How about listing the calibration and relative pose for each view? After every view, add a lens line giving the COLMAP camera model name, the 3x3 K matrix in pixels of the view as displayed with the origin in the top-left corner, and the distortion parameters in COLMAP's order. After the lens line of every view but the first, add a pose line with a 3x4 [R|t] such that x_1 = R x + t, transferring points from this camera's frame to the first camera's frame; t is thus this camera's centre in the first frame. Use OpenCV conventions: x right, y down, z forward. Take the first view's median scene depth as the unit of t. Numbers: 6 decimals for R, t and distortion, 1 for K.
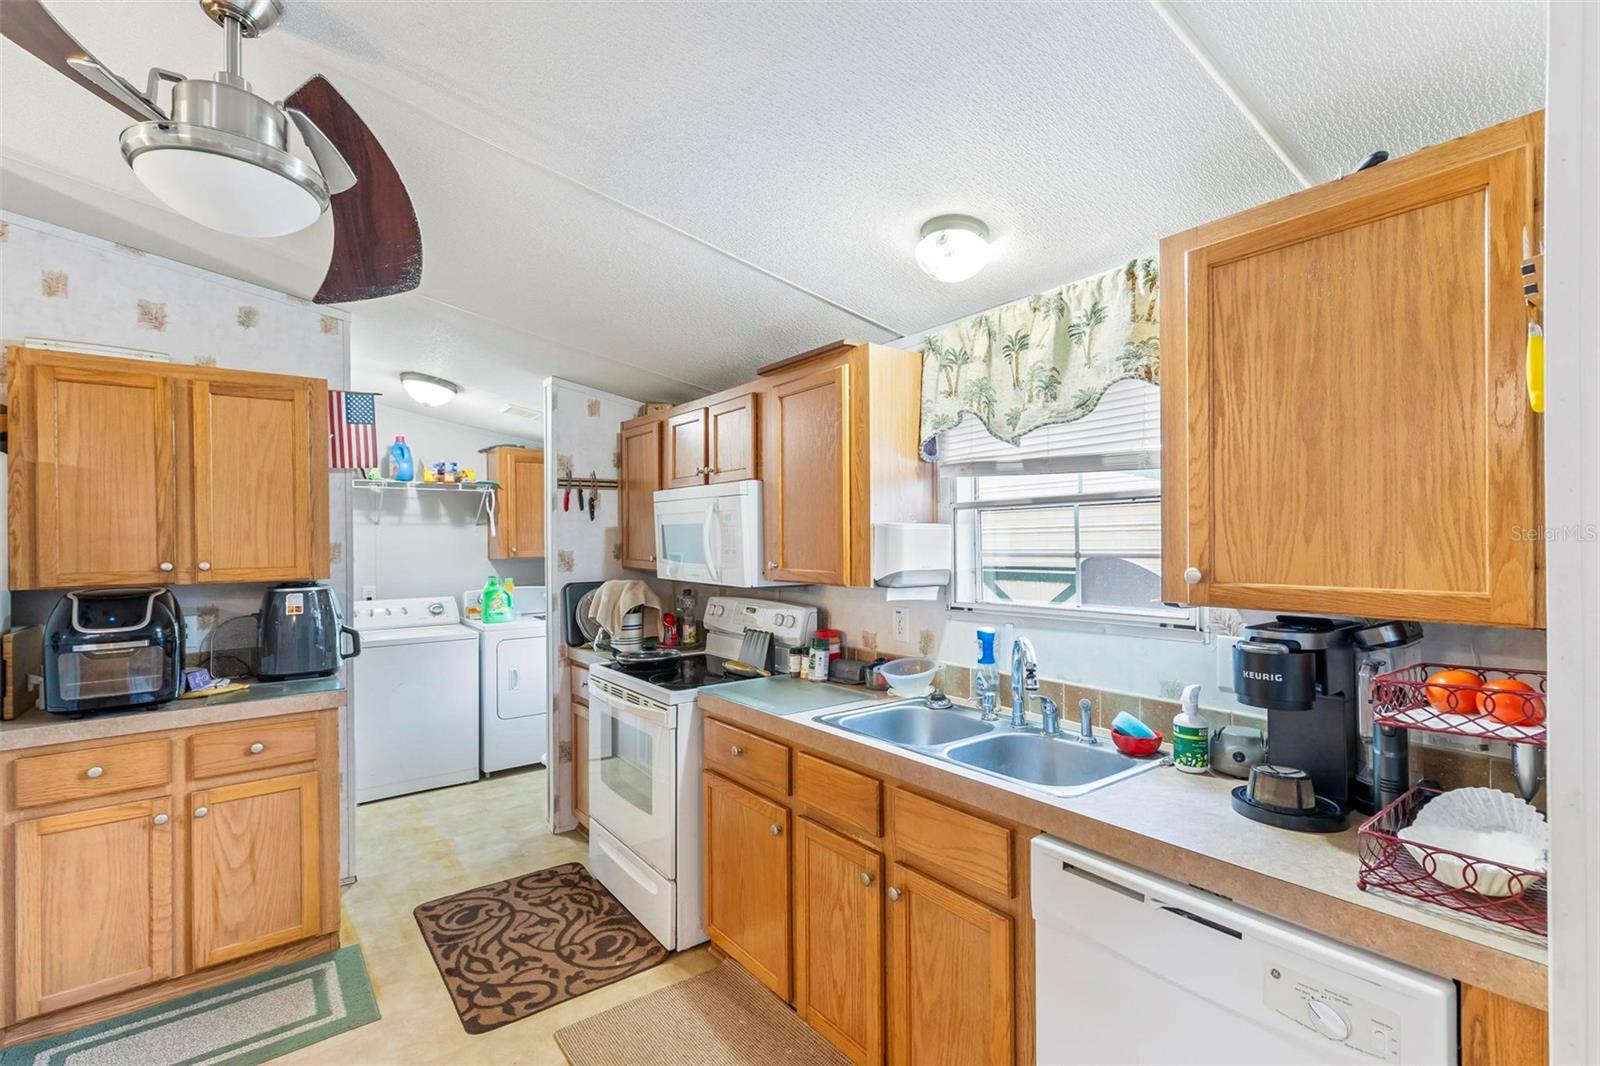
lens RADIAL K [[719.4, 0, 789.5], [0, 719.4, 539.2], [0, 0, 1]] dist [0.009356, 0.000084]
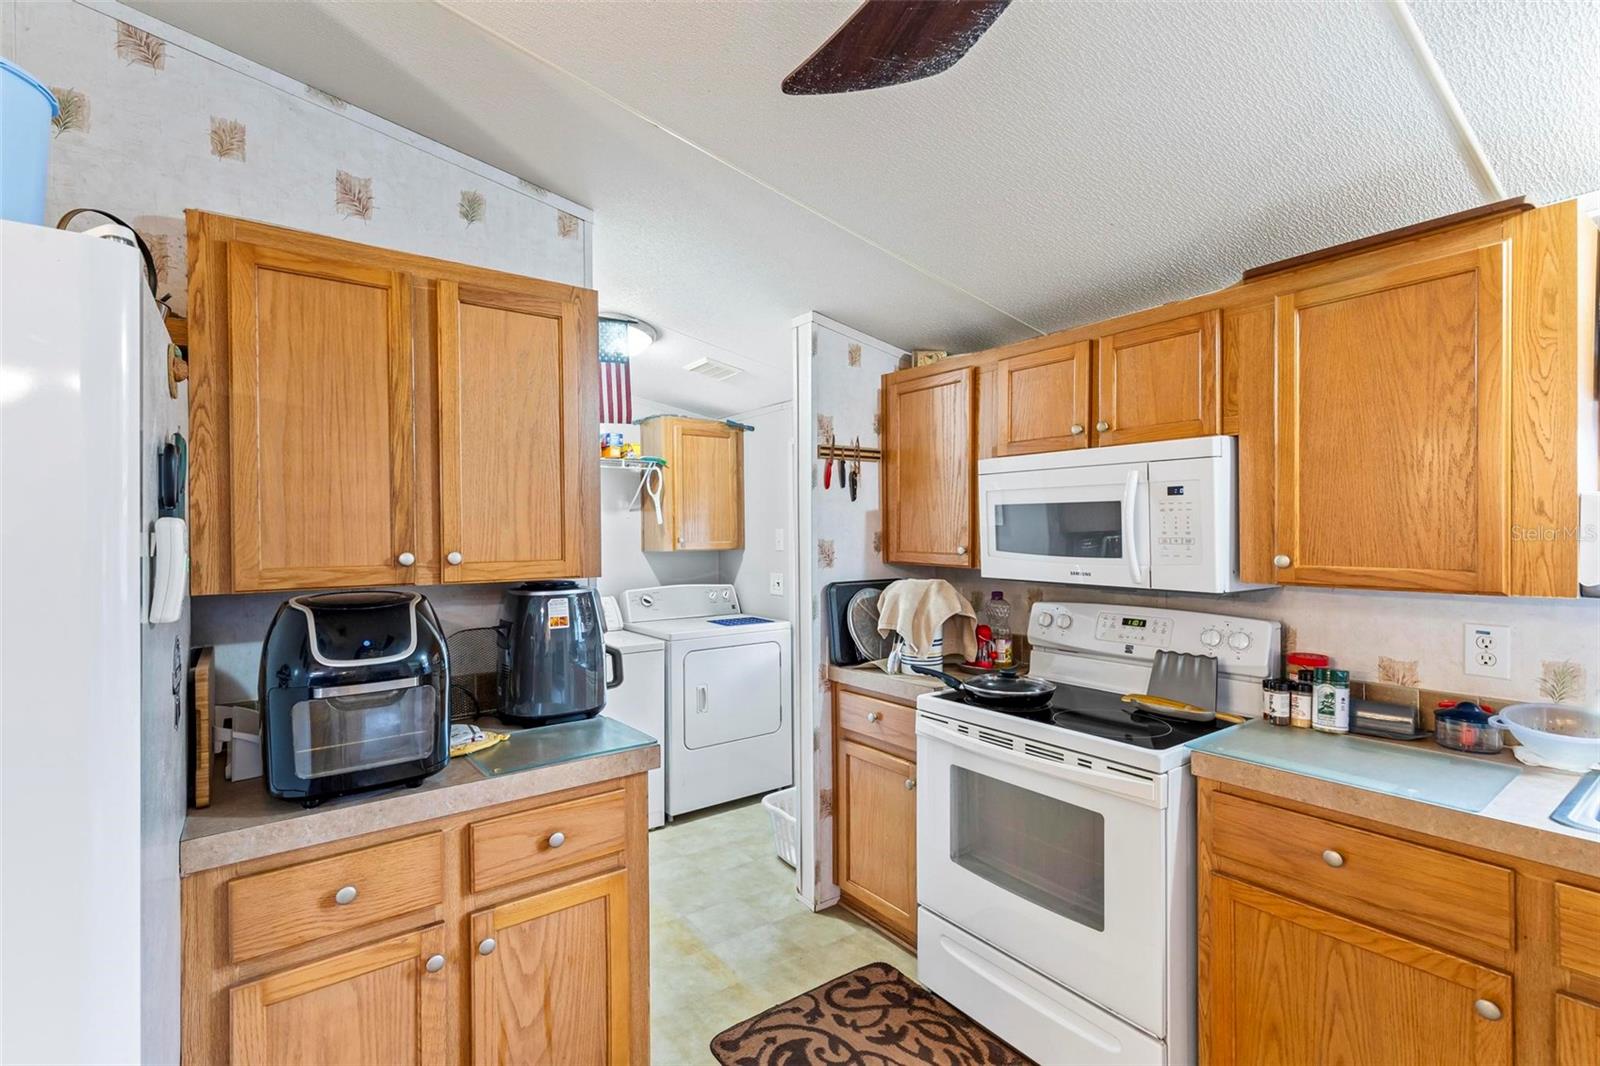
lens RADIAL K [[720.1, 0, 789.7], [0, 720.1, 536.2], [0, 0, 1]] dist [0.009122, -0.000636]
pose [[0.999986, 0.004062, -0.003444, -0.495812], [-0.004050, 0.999986, 0.003410, 0.013060], [0.003458, -0.003396, 0.999988, 0.334994]]
